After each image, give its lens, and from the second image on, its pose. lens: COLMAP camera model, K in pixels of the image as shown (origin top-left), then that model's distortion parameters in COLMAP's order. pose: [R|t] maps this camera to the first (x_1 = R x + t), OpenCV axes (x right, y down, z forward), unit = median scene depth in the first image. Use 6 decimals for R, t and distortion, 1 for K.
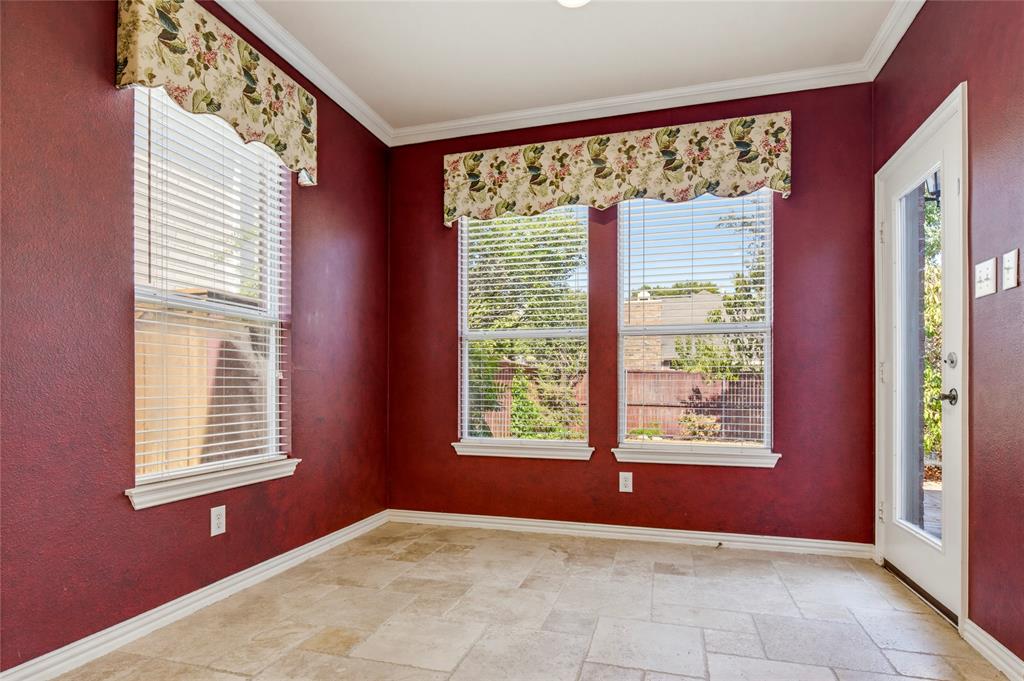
lens RADIAL K [[555.2, 0, 509.5], [0, 555.2, 388.7], [0, 0, 1]] dist [-0.002463, -0.004735]
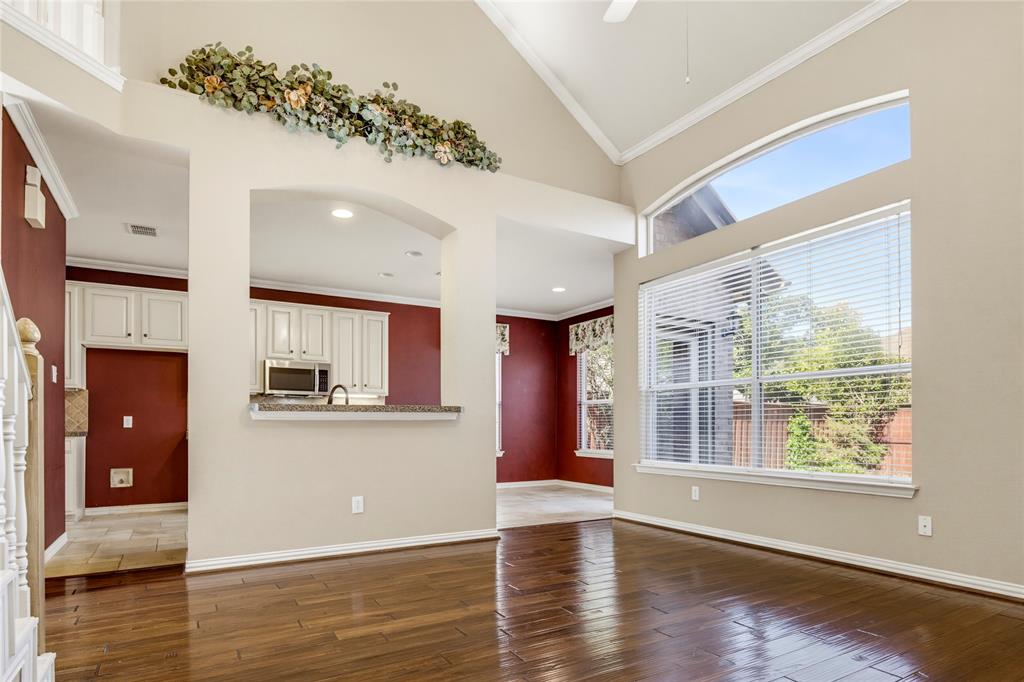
lens RADIAL K [[555.2, 0, 502.4], [0, 555.2, 424.6], [0, 0, 1]] dist [-0.002463, -0.004735]
pose [[0.729530, -0.002974, -0.683942, 1.478343], [-0.000817, 0.999986, -0.005220, 0.005136], [0.683948, 0.004367, 0.729518, -1.029315]]
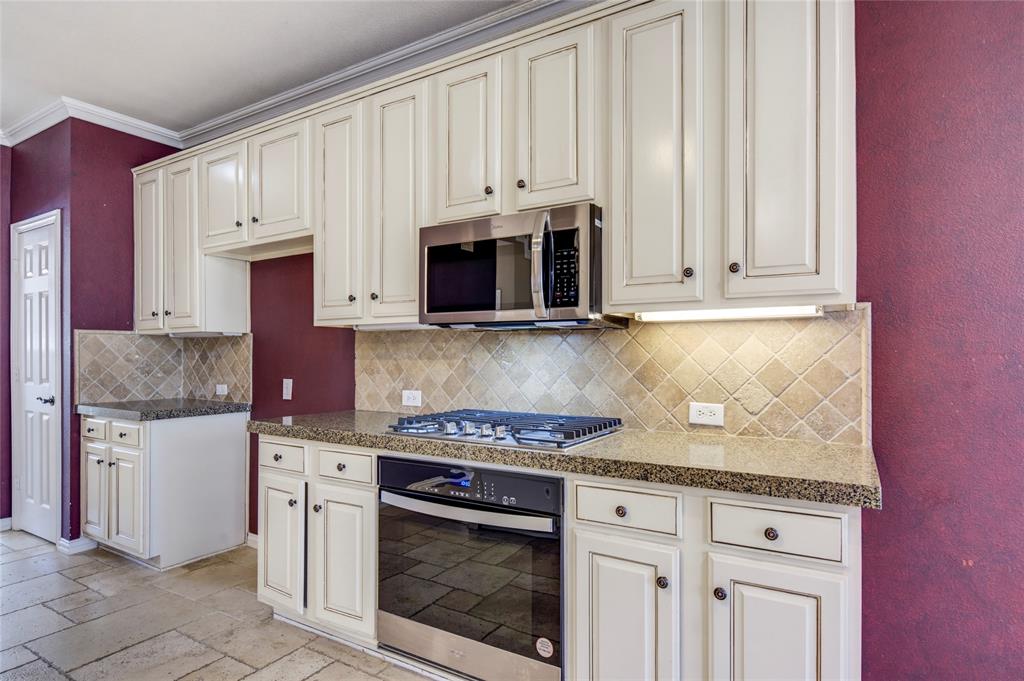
lens RADIAL K [[555.2, 0, 508.8], [0, 555.2, 354.7], [0, 0, 1]] dist [-0.002463, -0.004735]
pose [[-0.253274, 0.001790, -0.967393, 0.111004], [-0.002108, 0.999995, 0.002402, -0.082039], [0.967392, 0.002648, -0.253269, 0.152848]]
